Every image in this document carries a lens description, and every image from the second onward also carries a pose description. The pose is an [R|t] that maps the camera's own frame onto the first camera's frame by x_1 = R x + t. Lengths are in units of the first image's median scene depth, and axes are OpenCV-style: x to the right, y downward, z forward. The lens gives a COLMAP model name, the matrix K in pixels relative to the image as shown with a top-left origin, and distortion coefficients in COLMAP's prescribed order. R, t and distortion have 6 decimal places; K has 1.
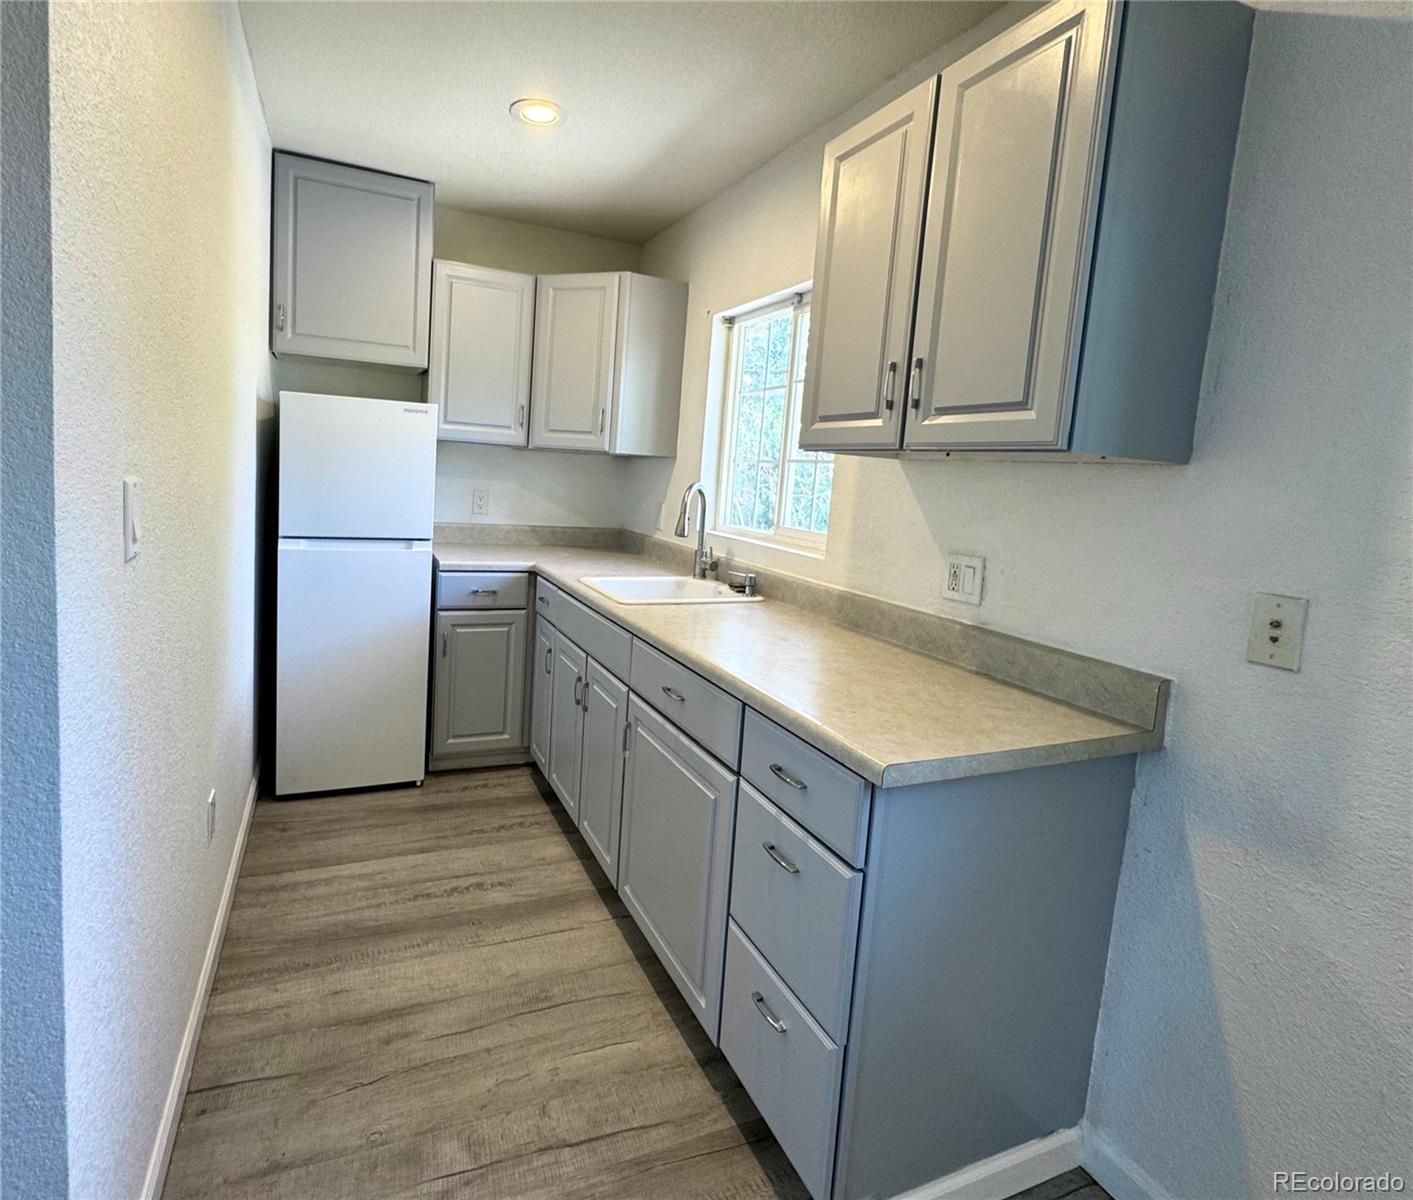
lens RADIAL K [[754.1, 0, 638.8], [0, 754.1, 549.8], [0, 0, 1]] dist [-0.002845, -0.000132]
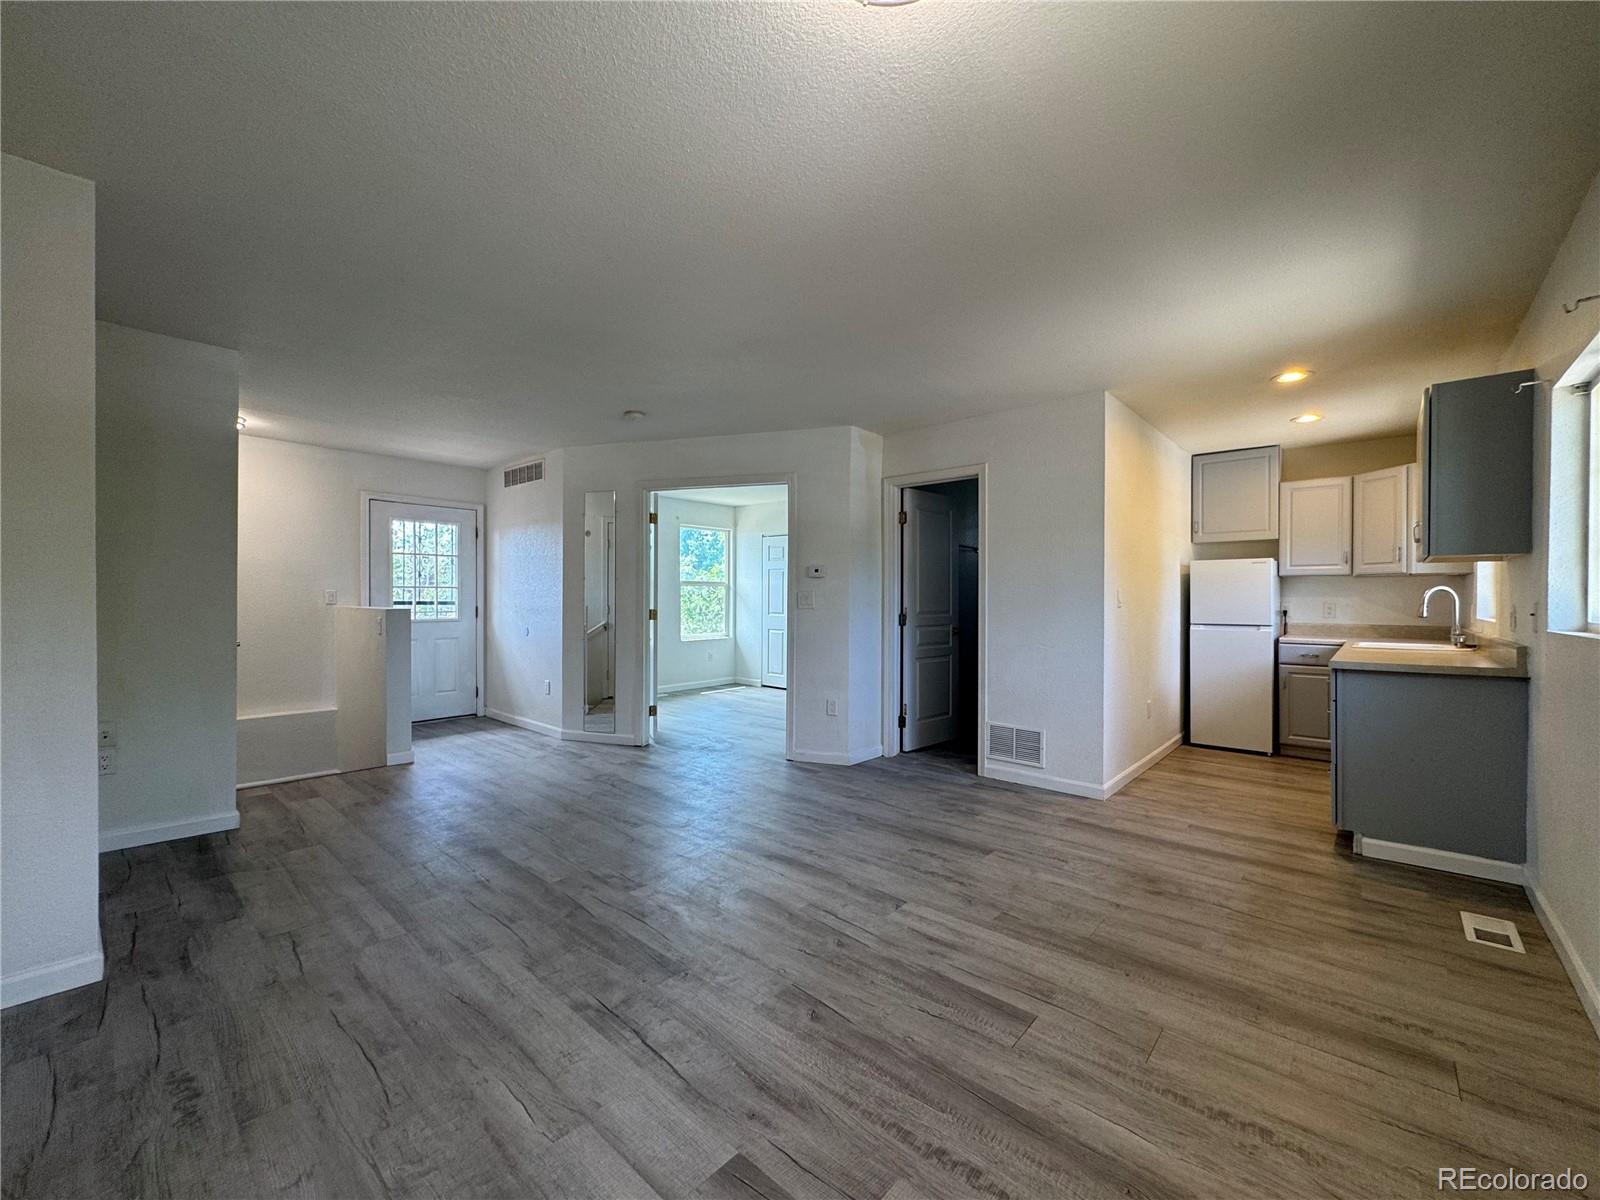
lens RADIAL K [[643.1, 0, 796.1], [0, 643.1, 592.9], [0, 0, 1]] dist [-0.001379, 0.000492]
pose [[0.447194, -0.068782, -0.891788, 0.657342], [-0.071644, 0.991081, -0.112367, 0.174999], [0.891563, 0.114141, 0.438278, -0.834679]]
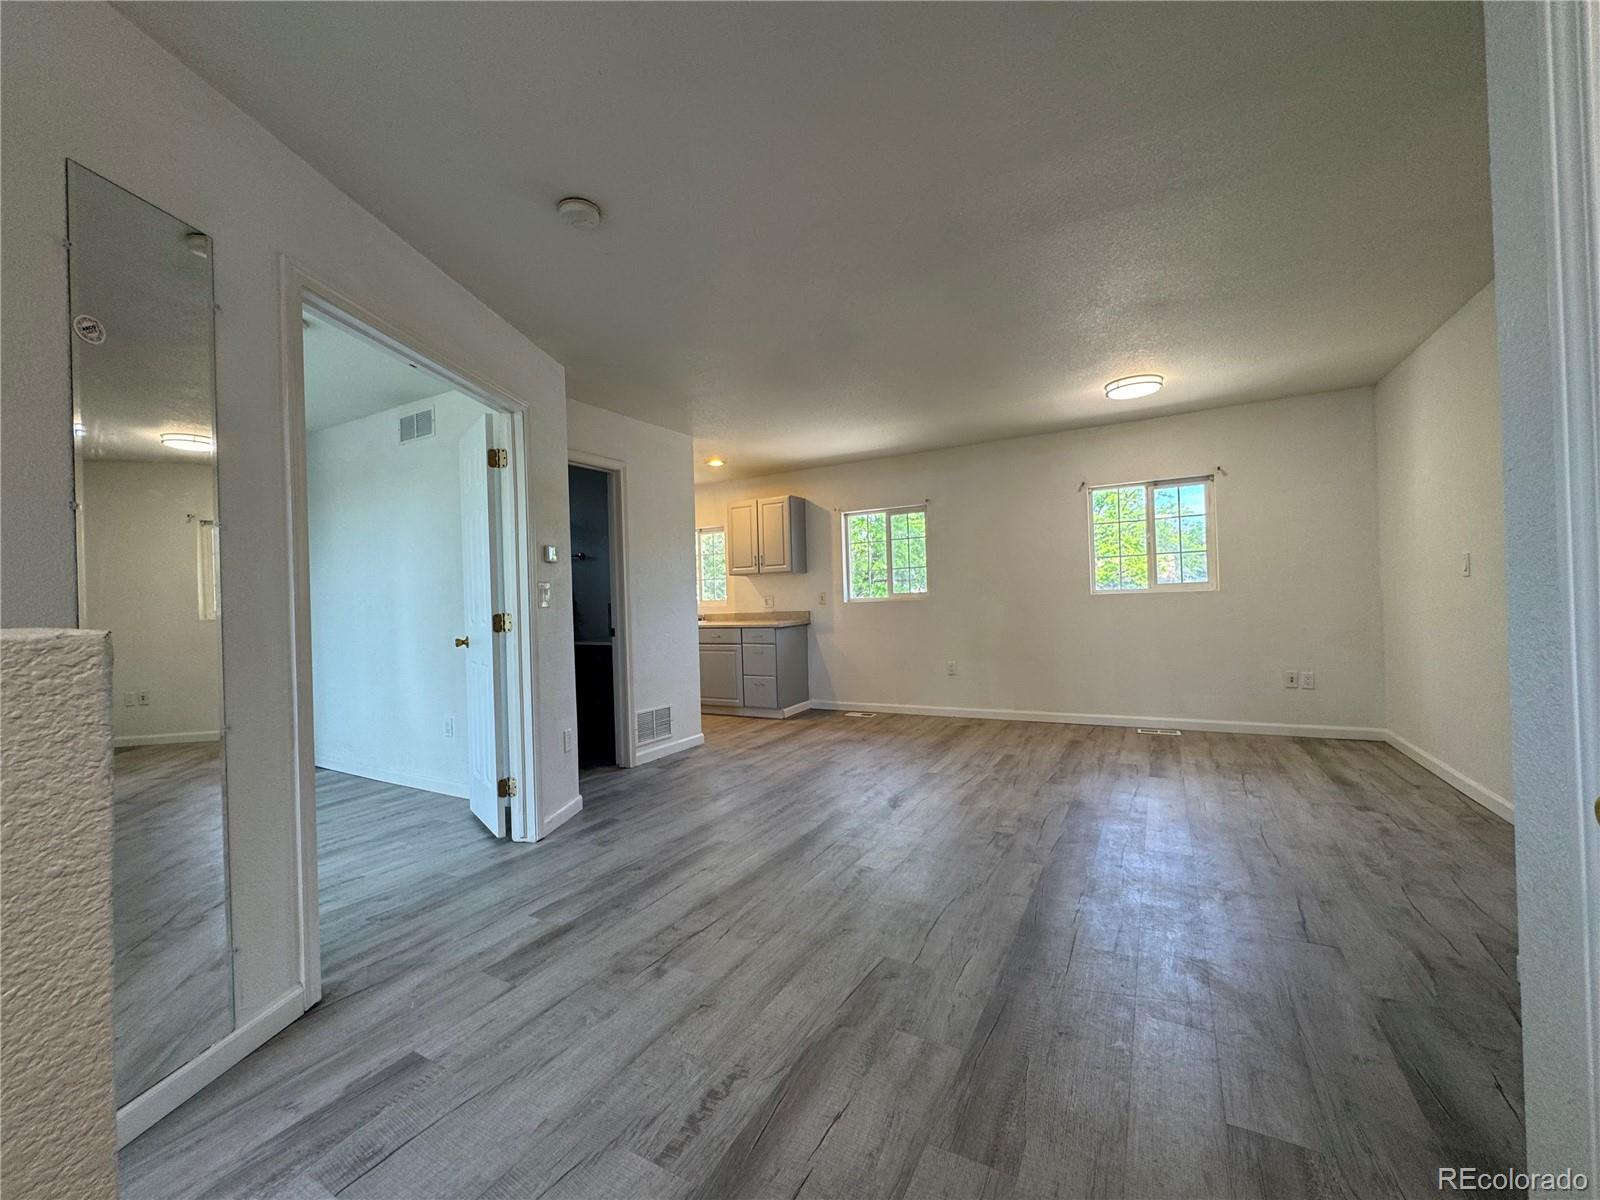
lens RADIAL K [[643.1, 0, 800.6], [0, 643.1, 606.6], [0, 0, 1]] dist [-0.001379, 0.000492]
pose [[0.767673, -0.091327, 0.634301, -1.084596], [0.145432, 0.988796, -0.033644, 0.131724], [-0.624122, 0.118075, 0.772353, -1.211424]]
